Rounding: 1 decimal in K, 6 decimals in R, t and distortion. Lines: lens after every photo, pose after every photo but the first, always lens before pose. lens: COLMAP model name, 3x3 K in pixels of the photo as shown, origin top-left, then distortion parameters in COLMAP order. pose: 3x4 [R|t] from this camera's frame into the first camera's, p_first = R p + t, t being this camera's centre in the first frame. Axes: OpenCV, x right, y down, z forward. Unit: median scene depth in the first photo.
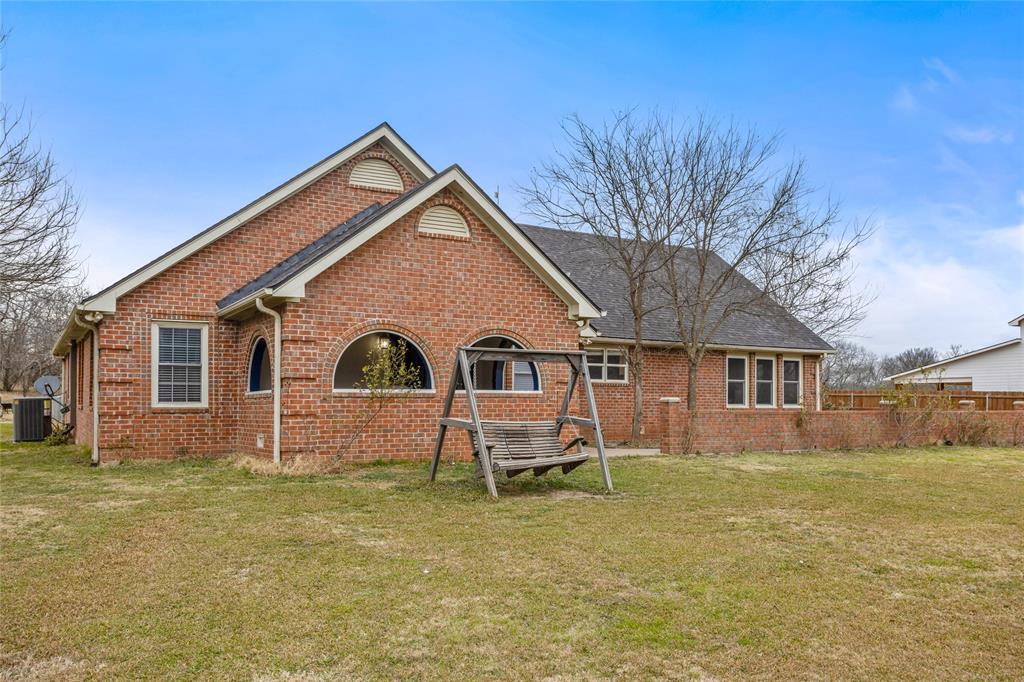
lens RADIAL K [[819.5, 0, 509.2], [0, 819.5, 392.6], [0, 0, 1]] dist [-0.002198, -0.000961]
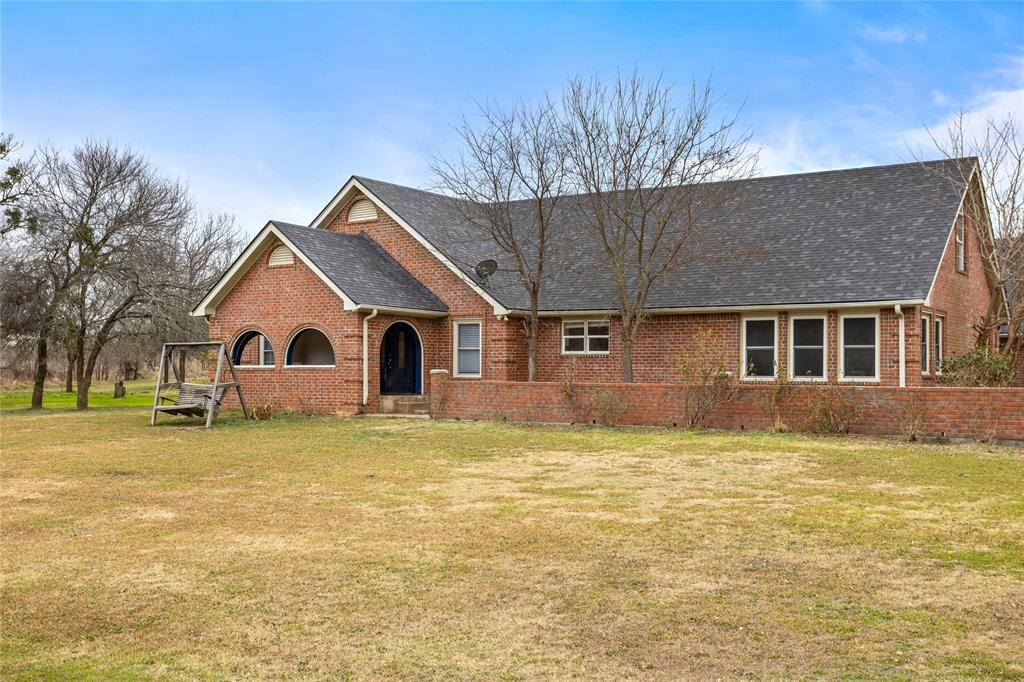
lens RADIAL K [[1121.2, 0, 512.0], [0, 1121.2, 341.0], [0, 0, 1]] dist [0.123058, 0.002578]
pose [[0.417752, -0.025392, -0.908206, 1.335330], [0.010158, 0.999677, -0.023276, 0.002935], [0.908504, 0.000498, 0.417876, 0.336407]]
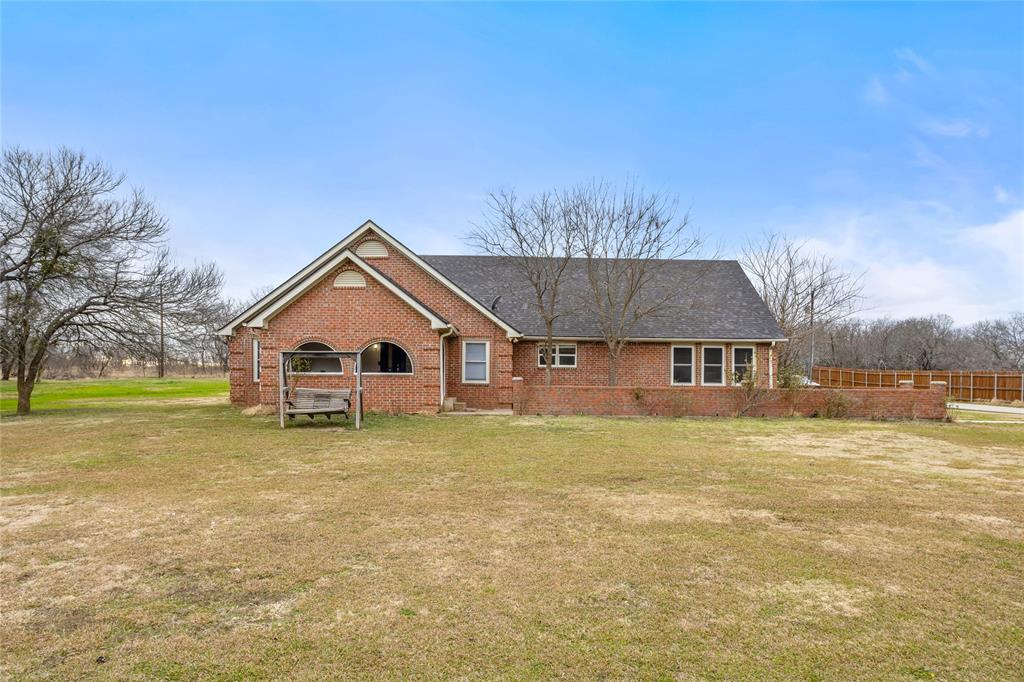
lens RADIAL K [[644.3, 0, 517.8], [0, 644.3, 373.7], [0, 0, 1]] dist [0.001805, 0.000559]
pose [[0.868220, -0.000745, -0.496179, 0.623750], [0.000852, 1.000000, -0.000010, -0.000343], [0.496179, -0.000414, 0.868220, -0.031007]]
